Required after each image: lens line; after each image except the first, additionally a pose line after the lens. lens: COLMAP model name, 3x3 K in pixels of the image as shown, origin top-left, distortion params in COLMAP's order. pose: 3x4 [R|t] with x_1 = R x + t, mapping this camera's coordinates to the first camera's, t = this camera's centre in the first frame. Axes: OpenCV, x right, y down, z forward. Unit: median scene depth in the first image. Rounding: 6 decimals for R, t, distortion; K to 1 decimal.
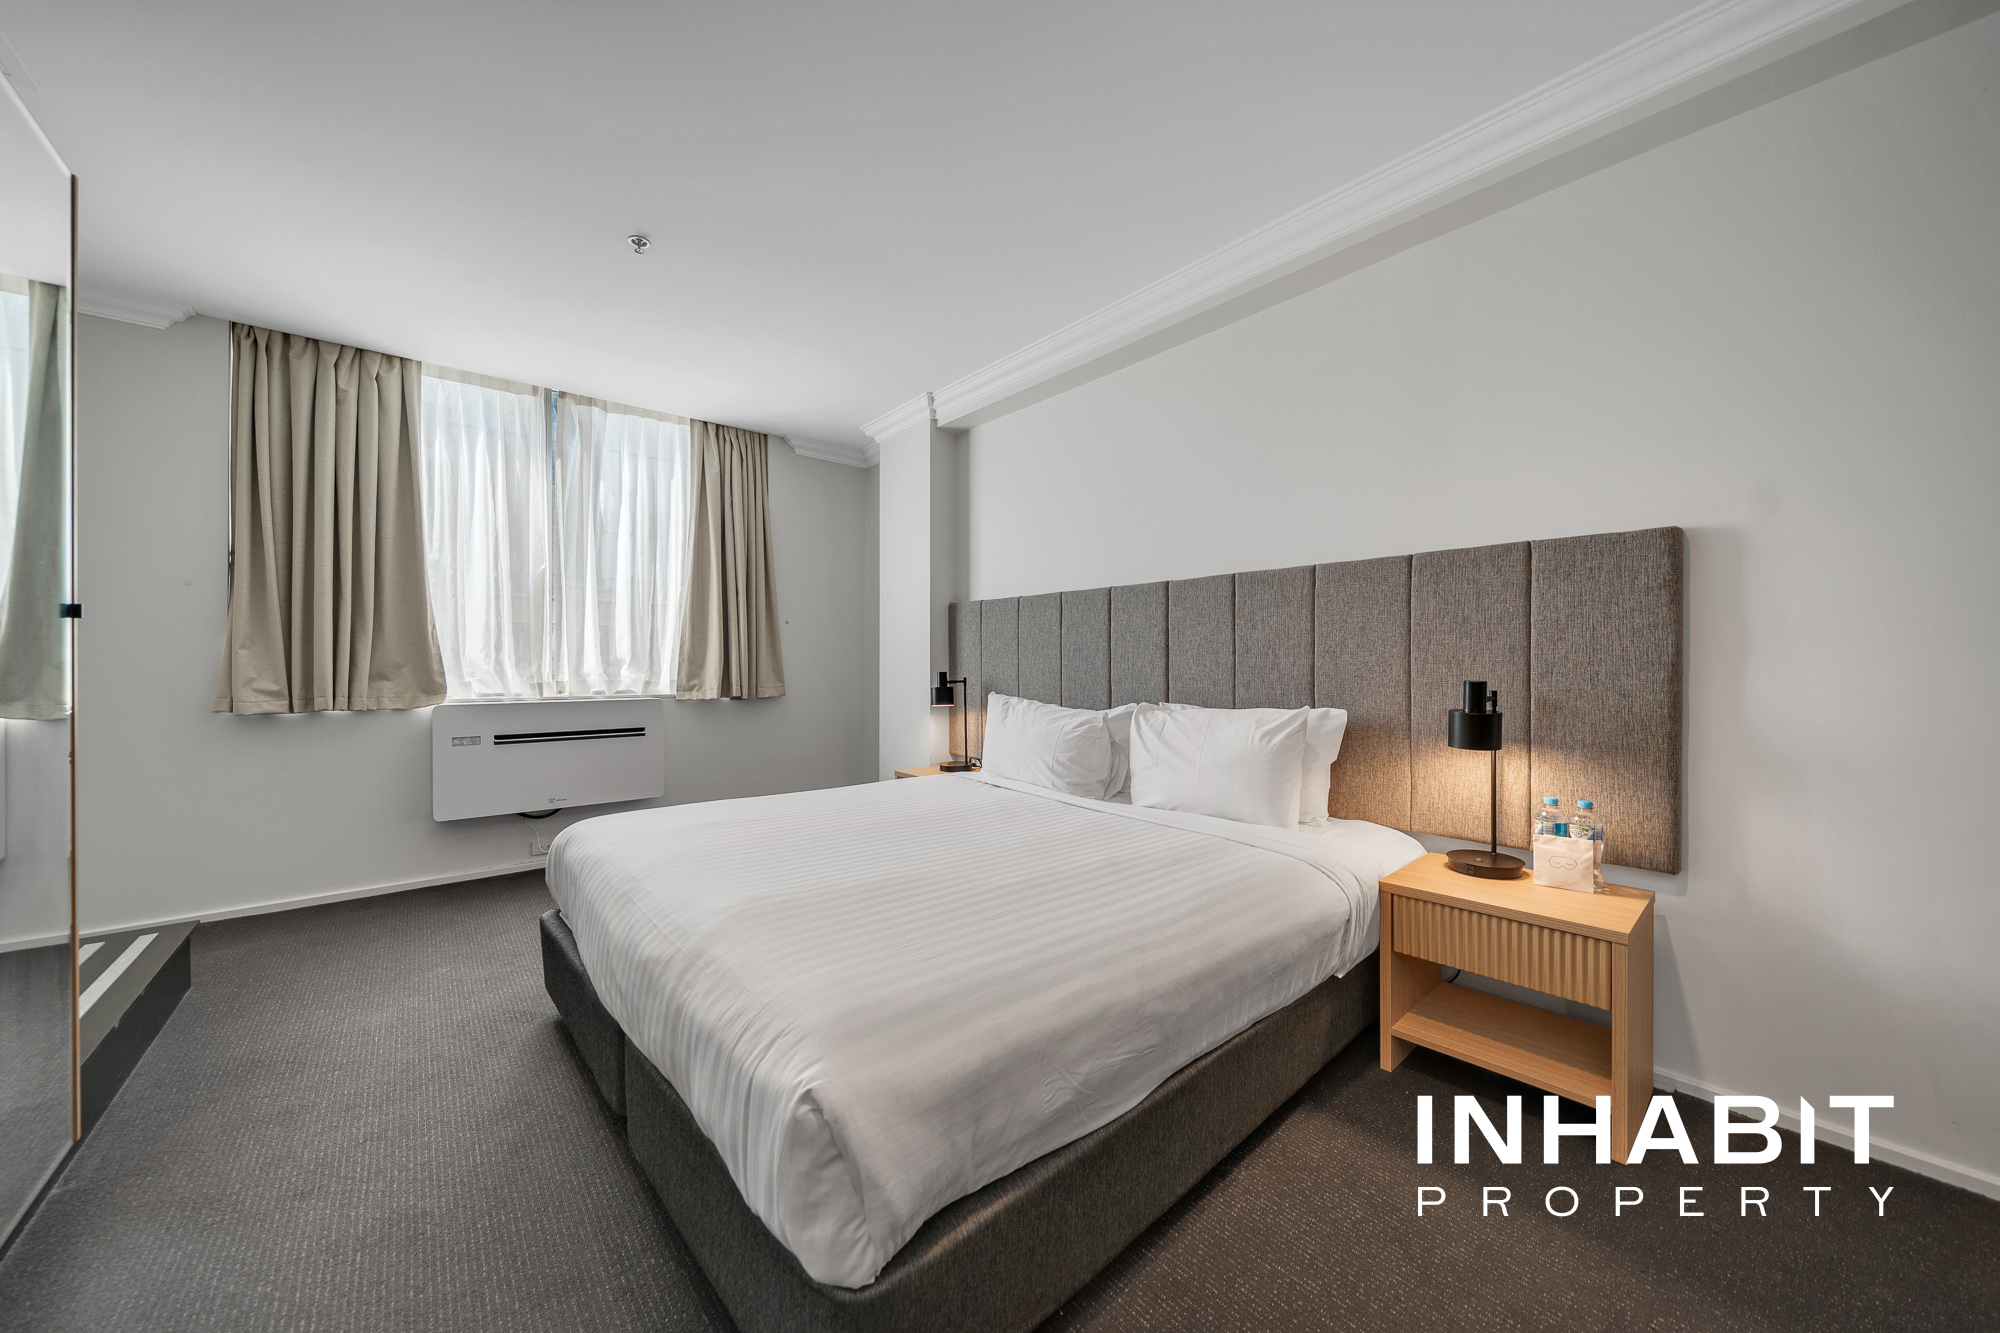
lens RADIAL K [[708.6, 0, 997.5], [0, 708.6, 672.2], [0, 0, 1]] dist [-0.004897, -0.000950]
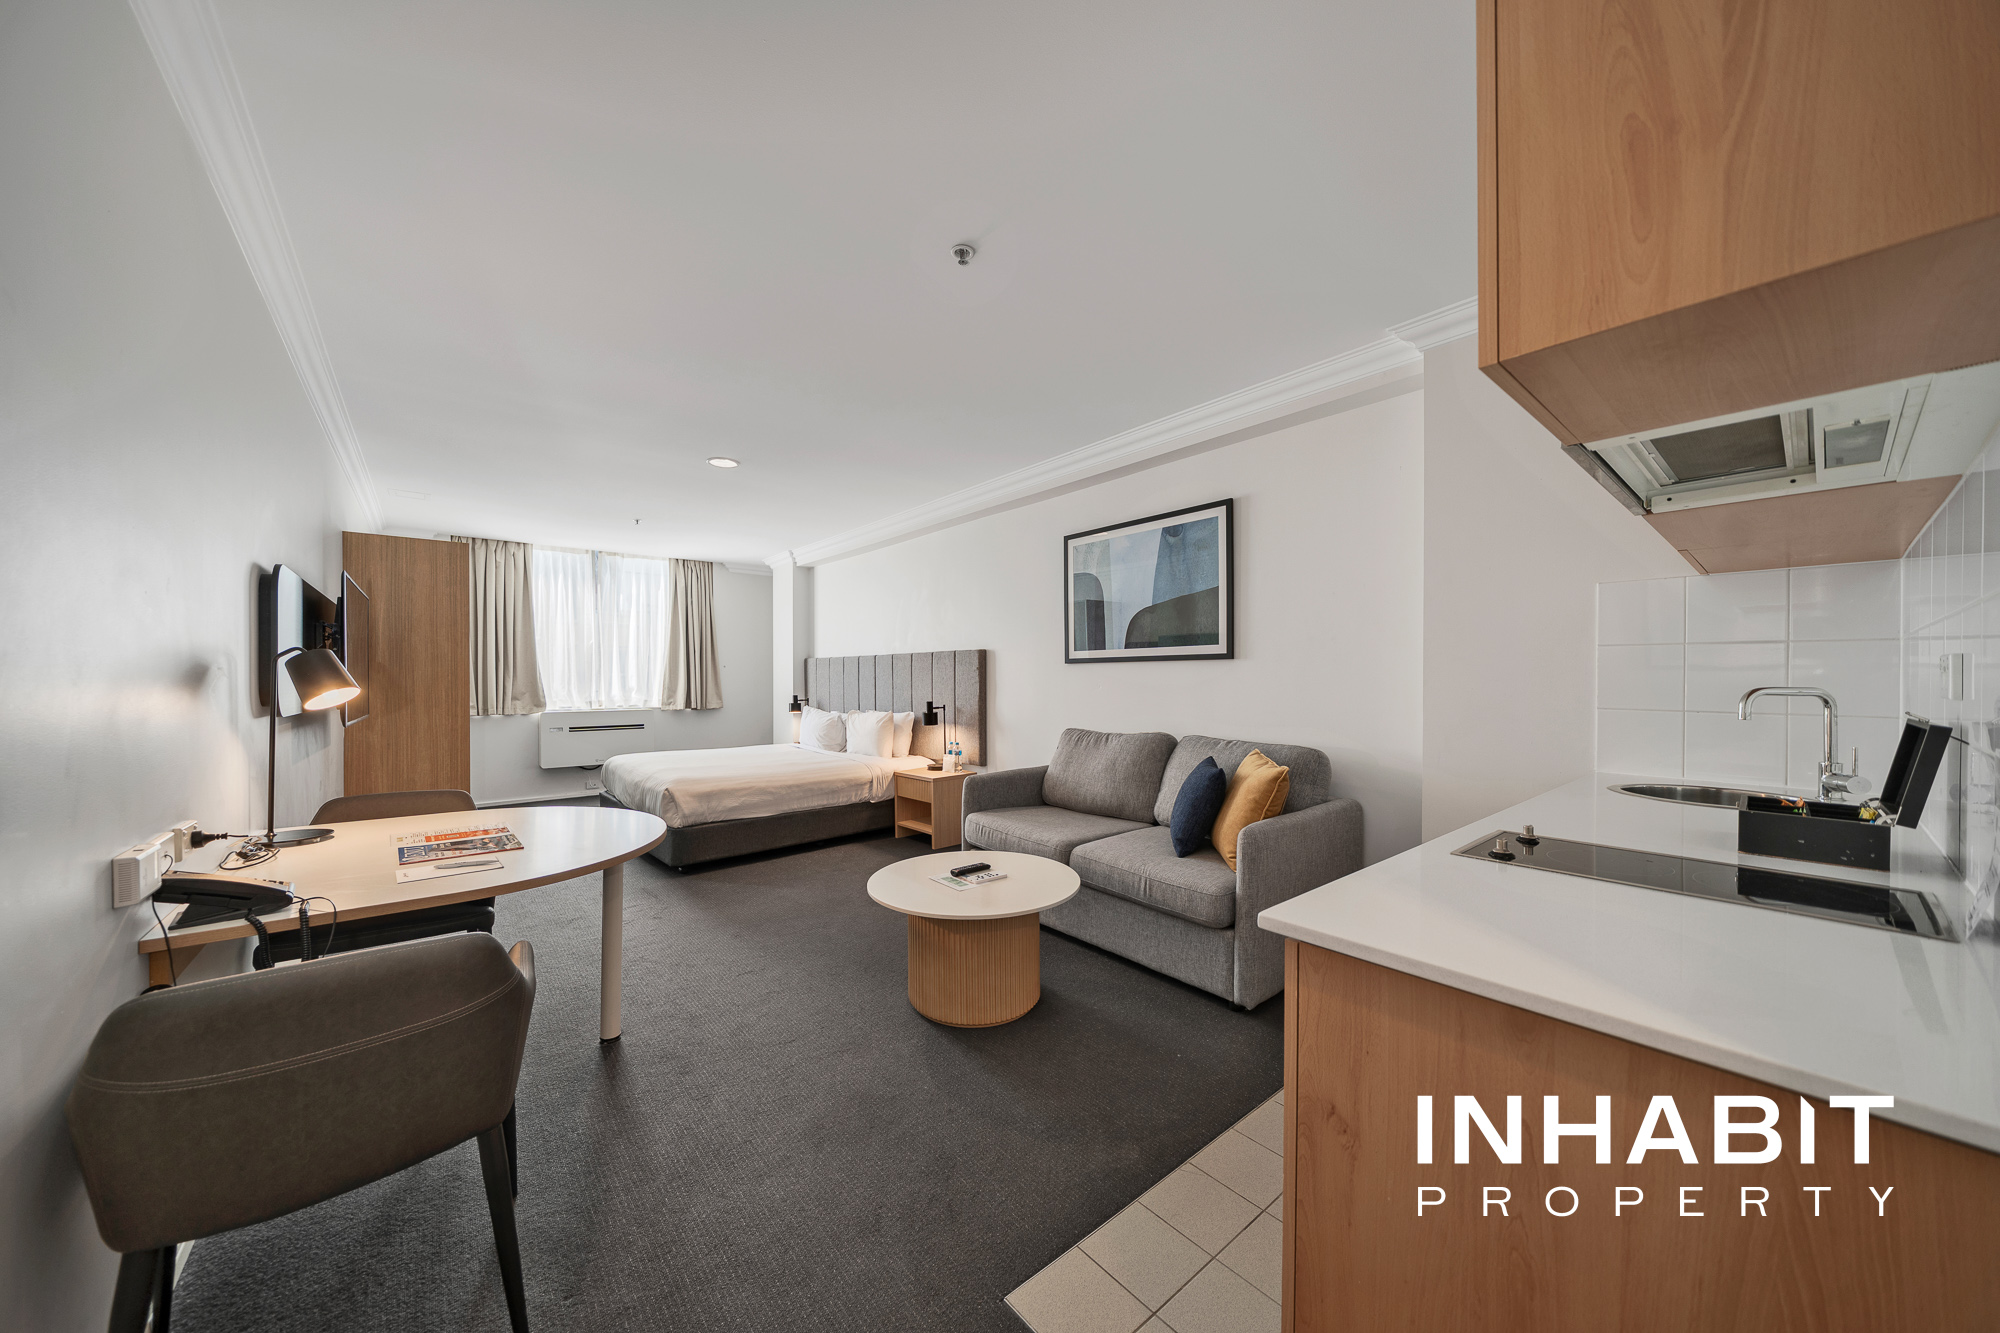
lens RADIAL K [[691.2, 0, 994.7], [0, 691.2, 687.7], [0, 0, 1]] dist [-0.005492, -0.000585]
pose [[0.999948, -0.002123, -0.010023, 0.559691], [0.002152, 0.999993, 0.002949, -0.028848], [0.010016, -0.002970, 0.999945, -1.023235]]
